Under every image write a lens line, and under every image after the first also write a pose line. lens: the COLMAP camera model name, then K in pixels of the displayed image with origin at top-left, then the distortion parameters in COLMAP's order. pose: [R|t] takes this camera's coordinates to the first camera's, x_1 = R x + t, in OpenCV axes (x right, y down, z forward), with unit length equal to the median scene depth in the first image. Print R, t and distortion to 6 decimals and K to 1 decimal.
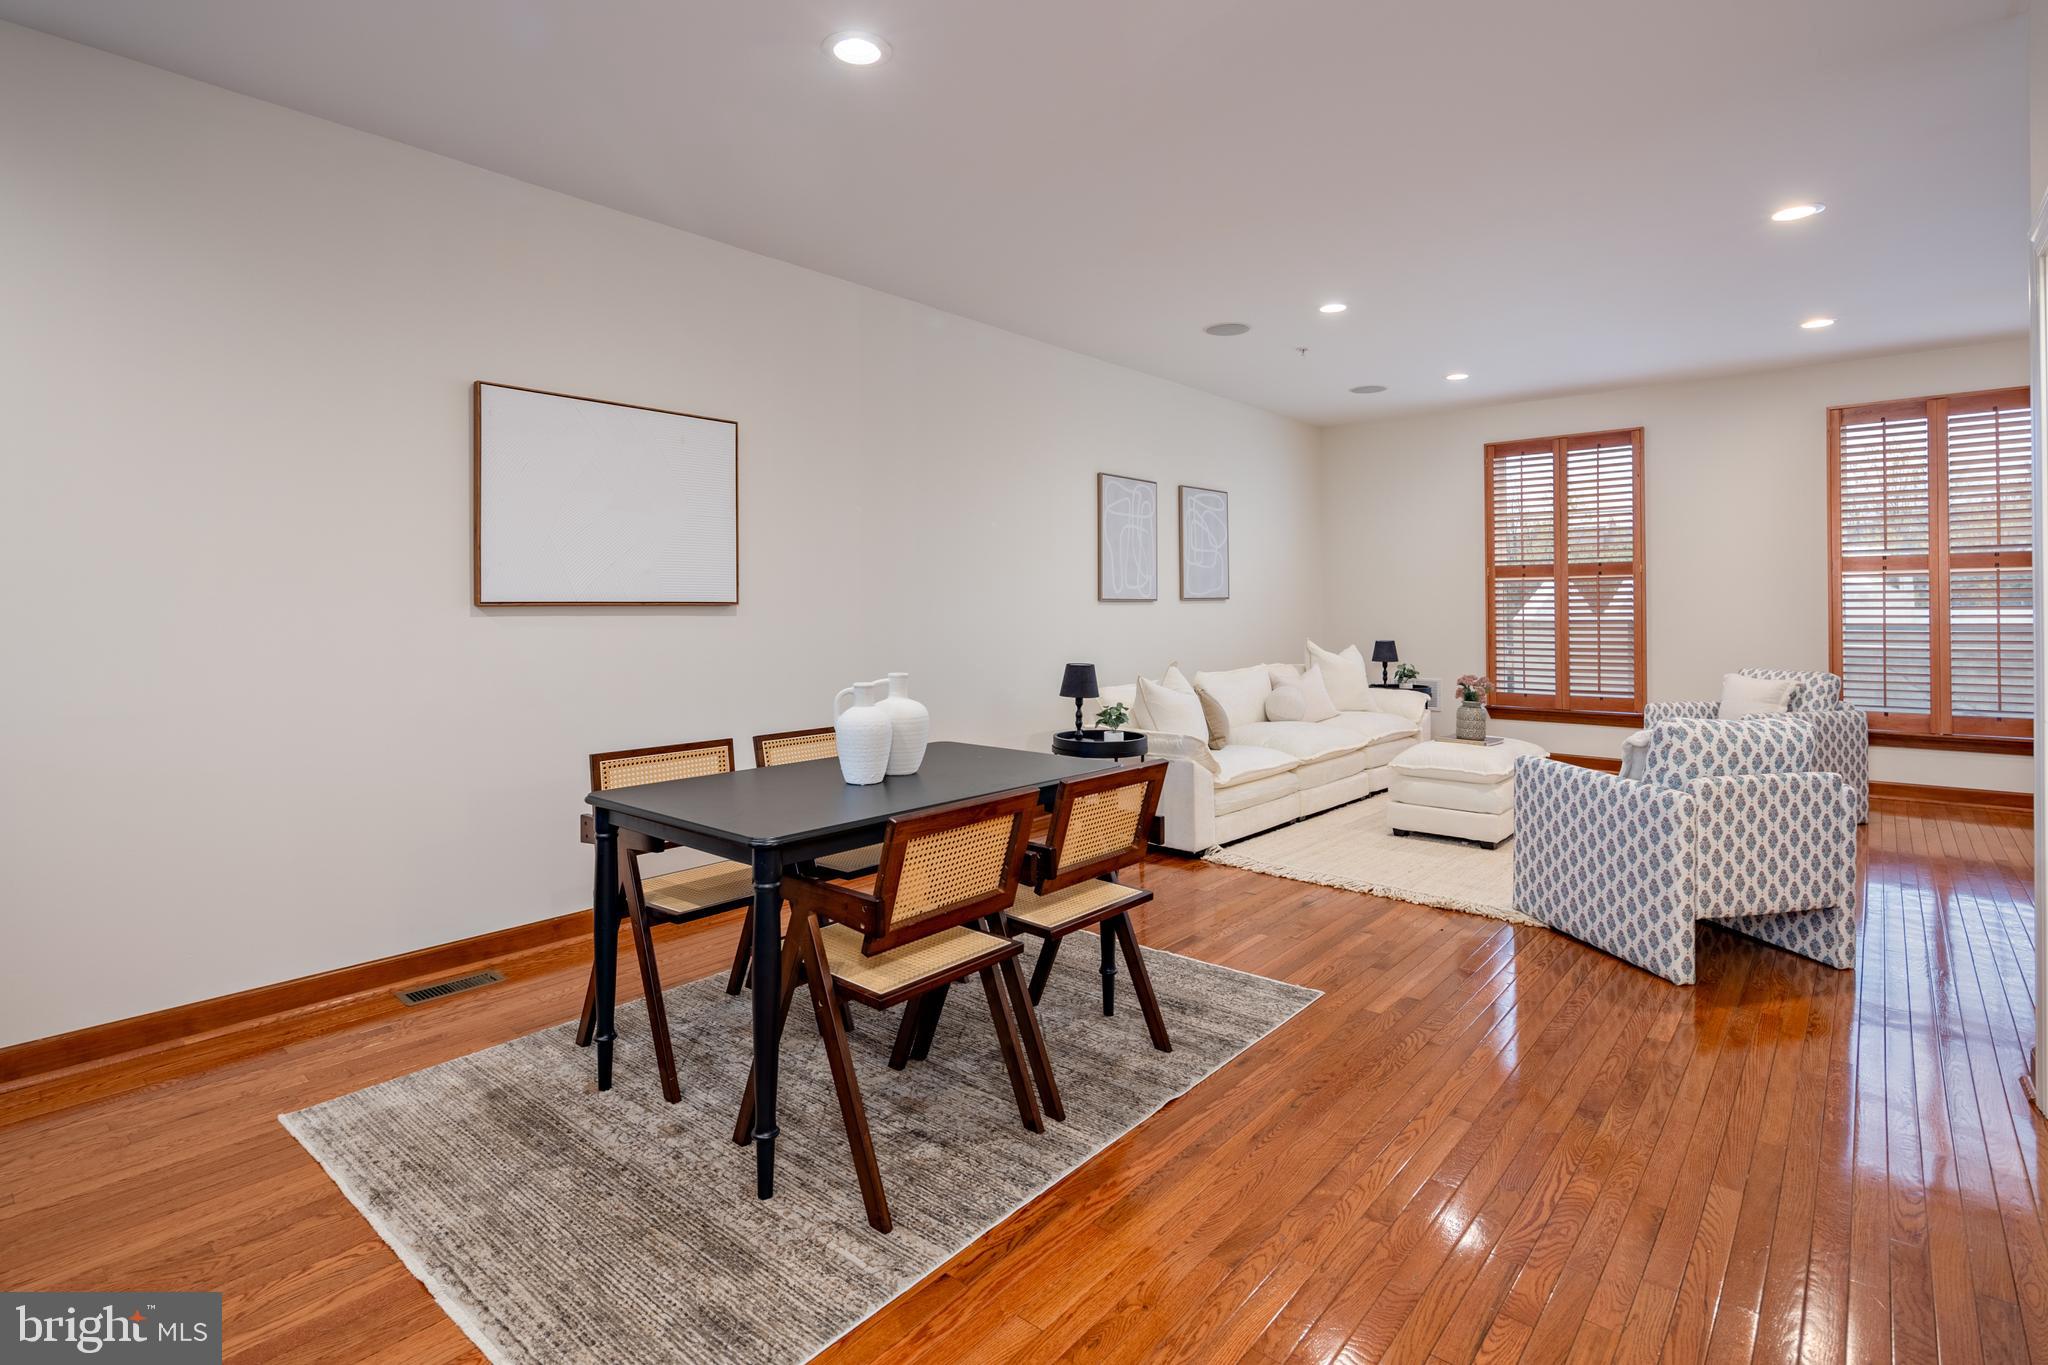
lens RADIAL K [[997.5, 0, 1026.8], [0, 997.5, 593.2], [0, 0, 1]] dist [0.005785, -0.006010]
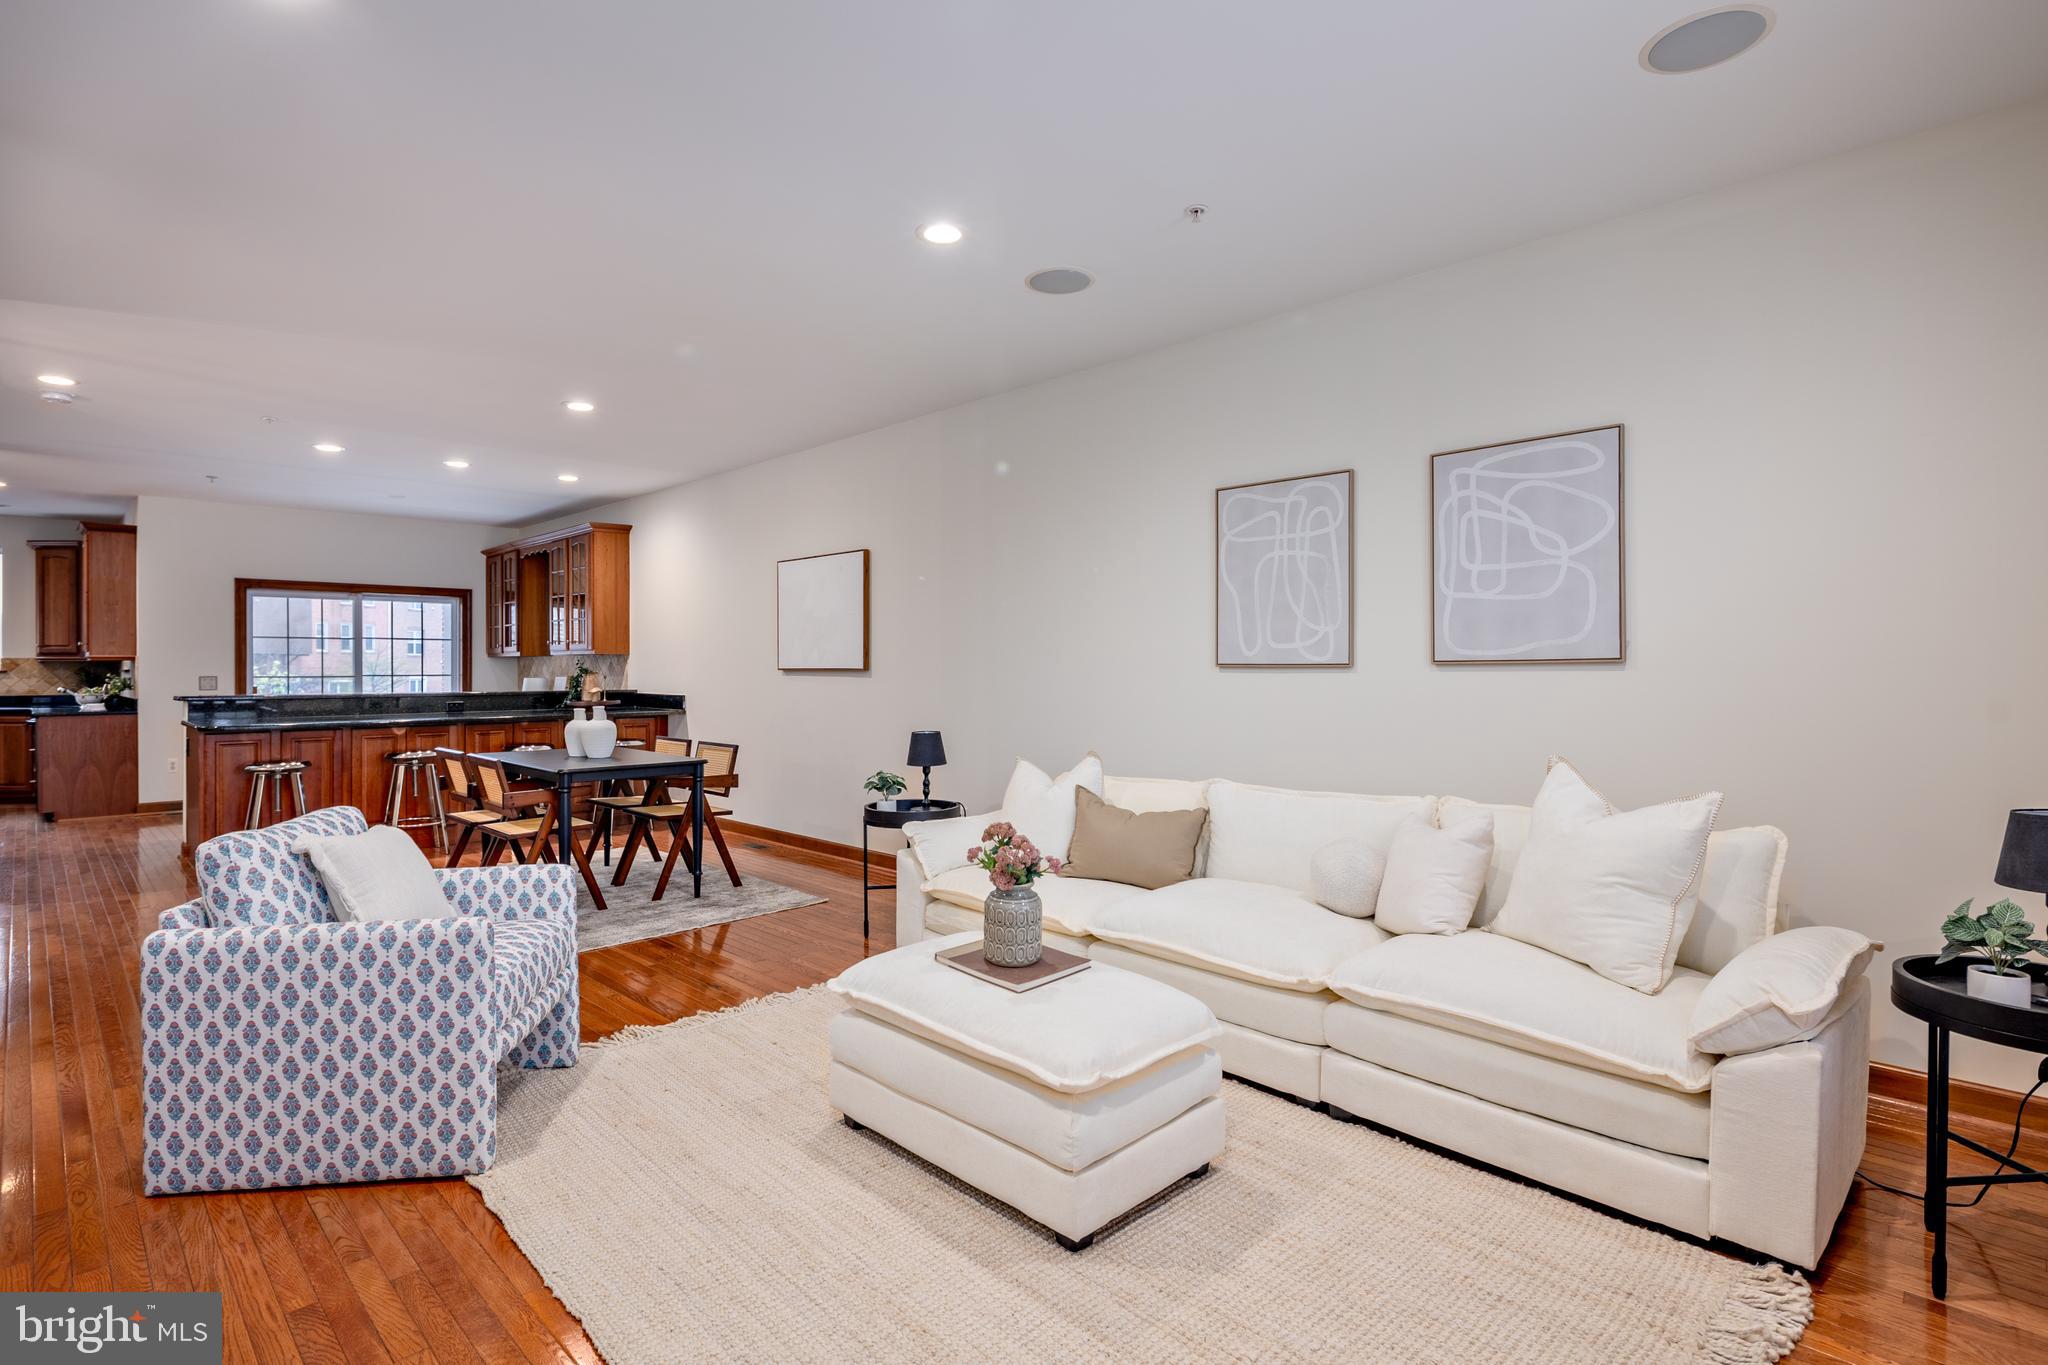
lens RADIAL K [[997.5, 0, 1016.8], [0, 997.5, 668.1], [0, 0, 1]] dist [0.005785, -0.006010]
pose [[-0.083519, 0.001100, -0.996506, 1.718917], [0.011165, 0.999938, 0.000168, 0.014422], [0.996444, -0.011112, -0.083526, 1.952004]]
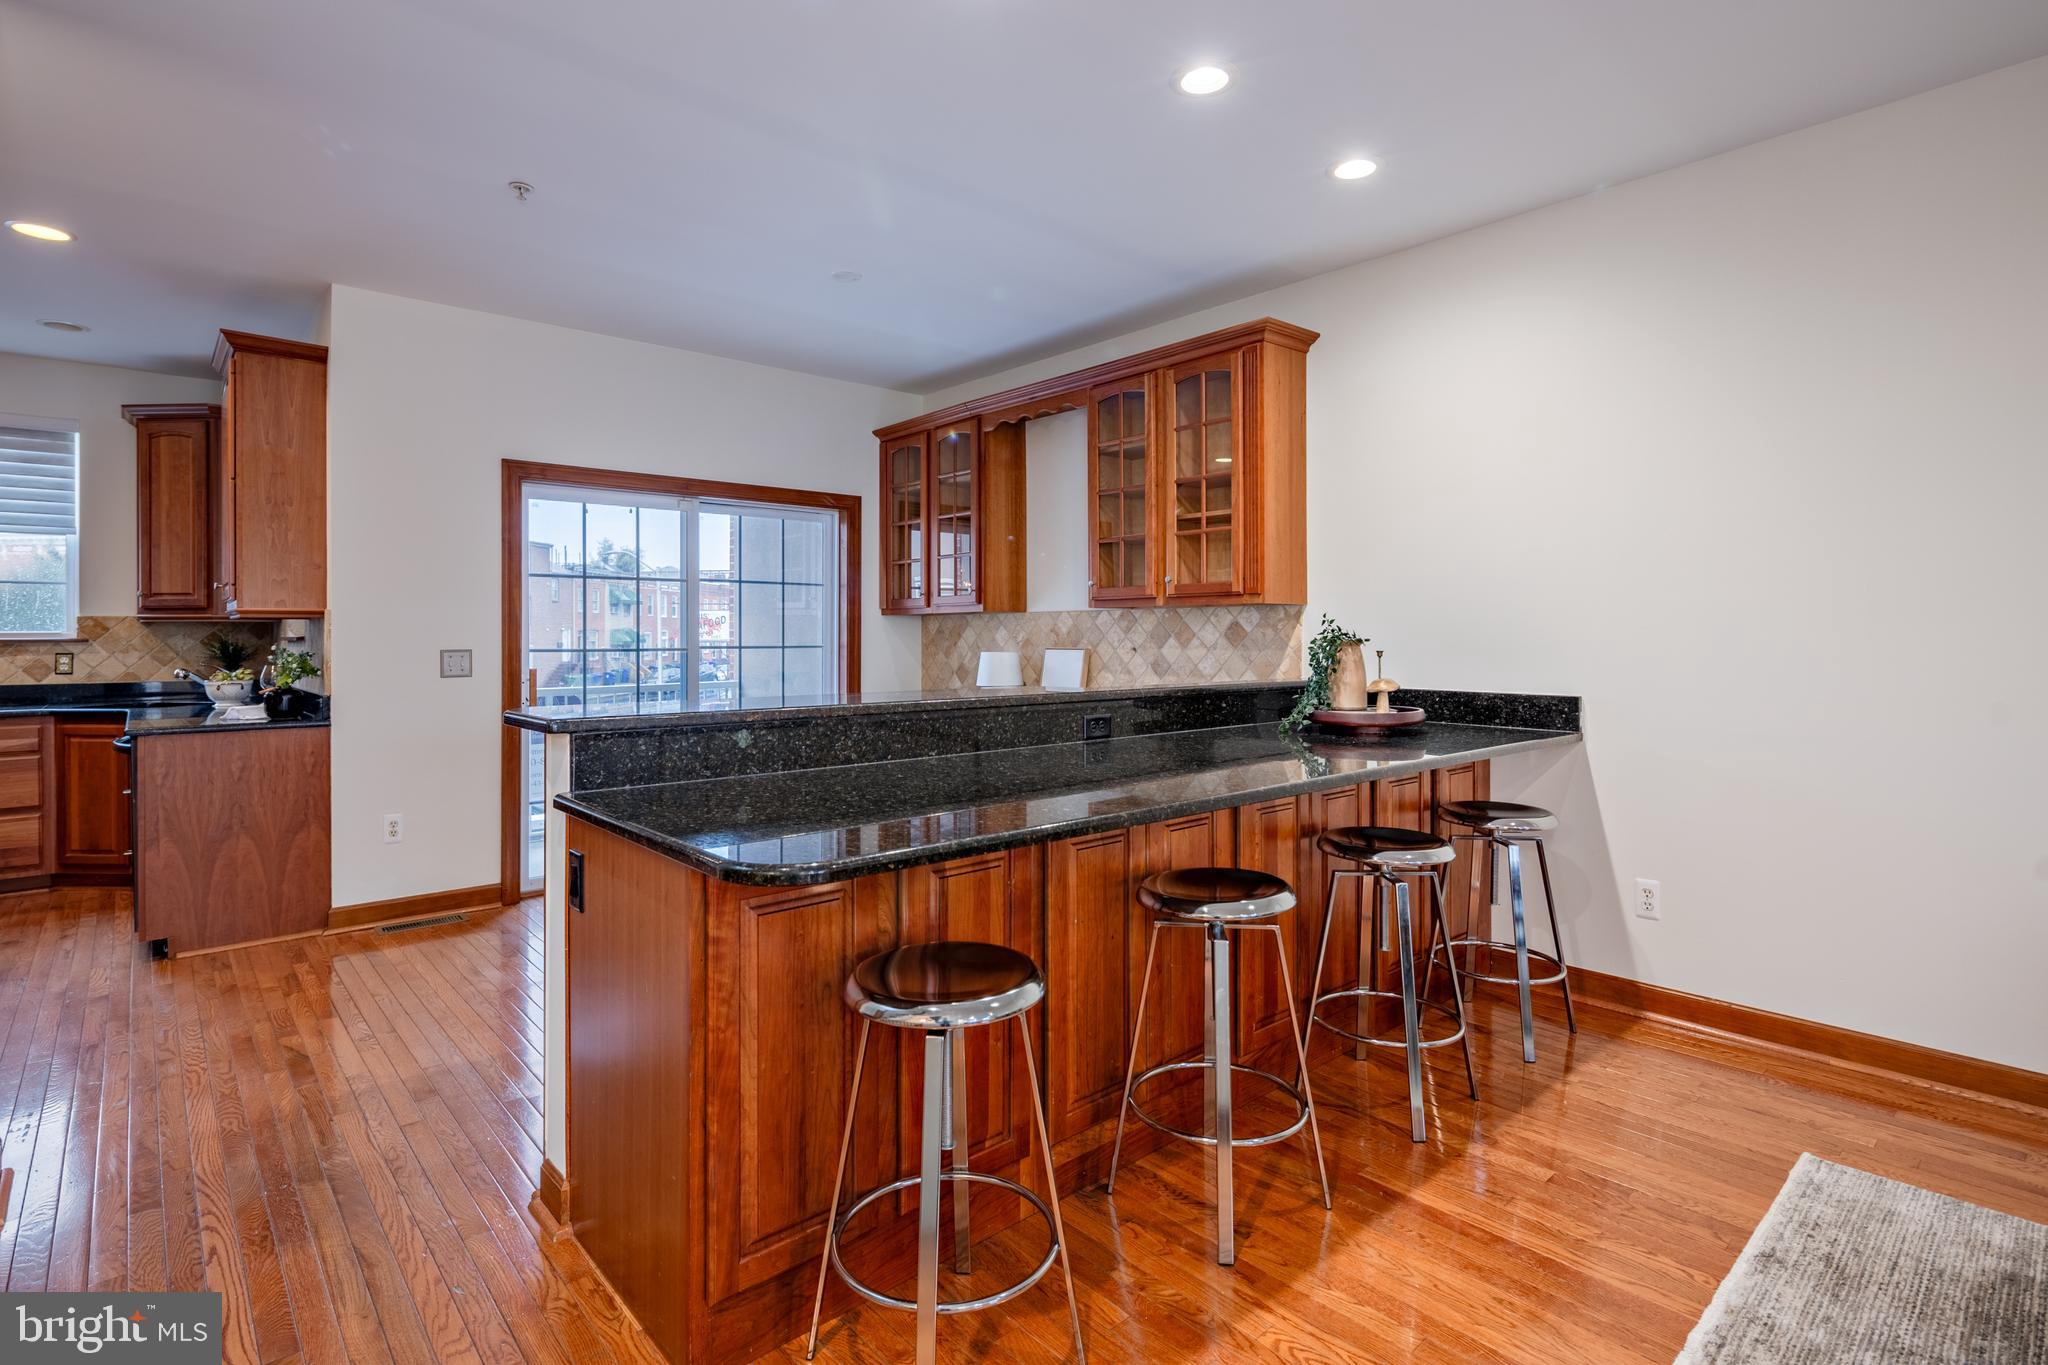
lens RADIAL K [[997.5, 0, 1011.0], [0, 997.5, 632.0], [0, 0, 1]] dist [0.005785, -0.006010]
pose [[-0.146564, -0.002038, -0.989199, 0.288450], [0.011985, 0.999921, -0.003836, 0.001048], [0.989129, -0.012417, -0.146528, 0.309685]]
